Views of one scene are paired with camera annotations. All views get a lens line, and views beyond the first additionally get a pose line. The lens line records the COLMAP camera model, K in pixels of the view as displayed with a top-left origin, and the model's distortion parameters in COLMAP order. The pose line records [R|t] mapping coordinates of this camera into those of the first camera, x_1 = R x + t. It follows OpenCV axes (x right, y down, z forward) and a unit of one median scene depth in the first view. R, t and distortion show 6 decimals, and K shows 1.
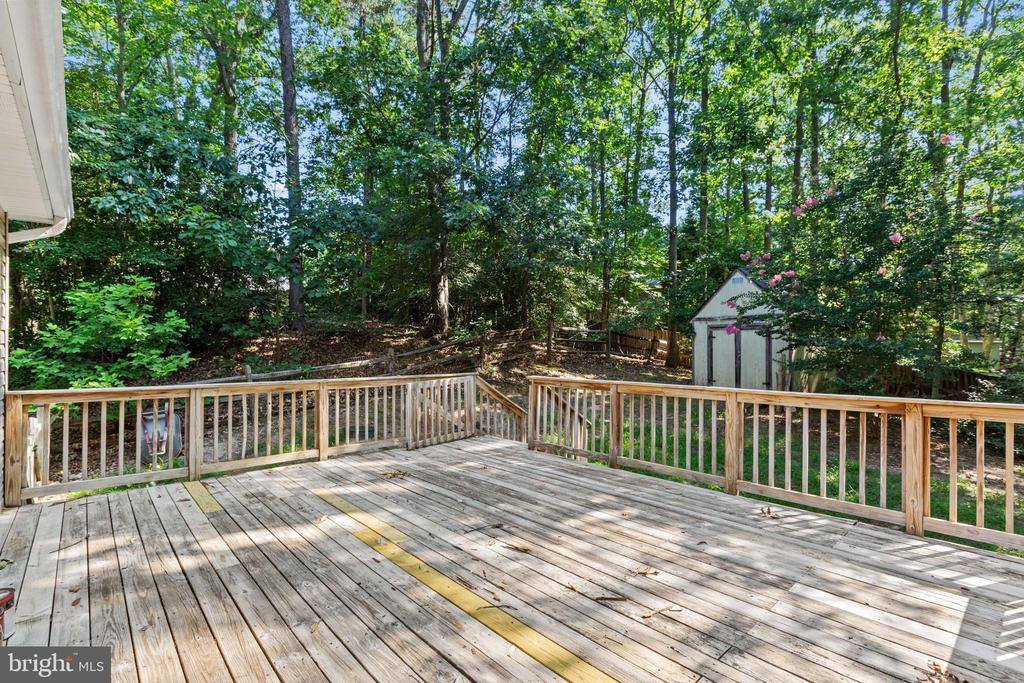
lens RADIAL K [[472.4, 0, 511.2], [0, 472.4, 343.0], [0, 0, 1]] dist [-0.003076, -0.000149]
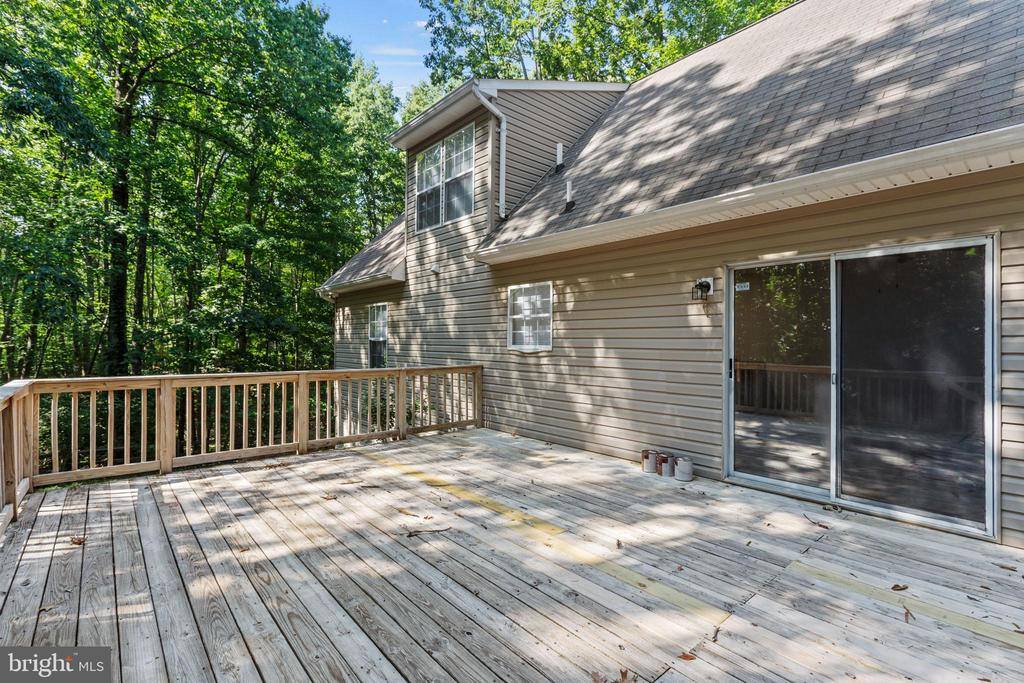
lens RADIAL K [[472.4, 0, 511.2], [0, 472.4, 343.0], [0, 0, 1]] dist [-0.003076, -0.000149]
pose [[-0.999829, -0.003635, 0.018135, -0.250441], [-0.003743, 0.999975, -0.005927, 0.023717], [-0.018113, -0.005994, -0.999818, 2.056236]]
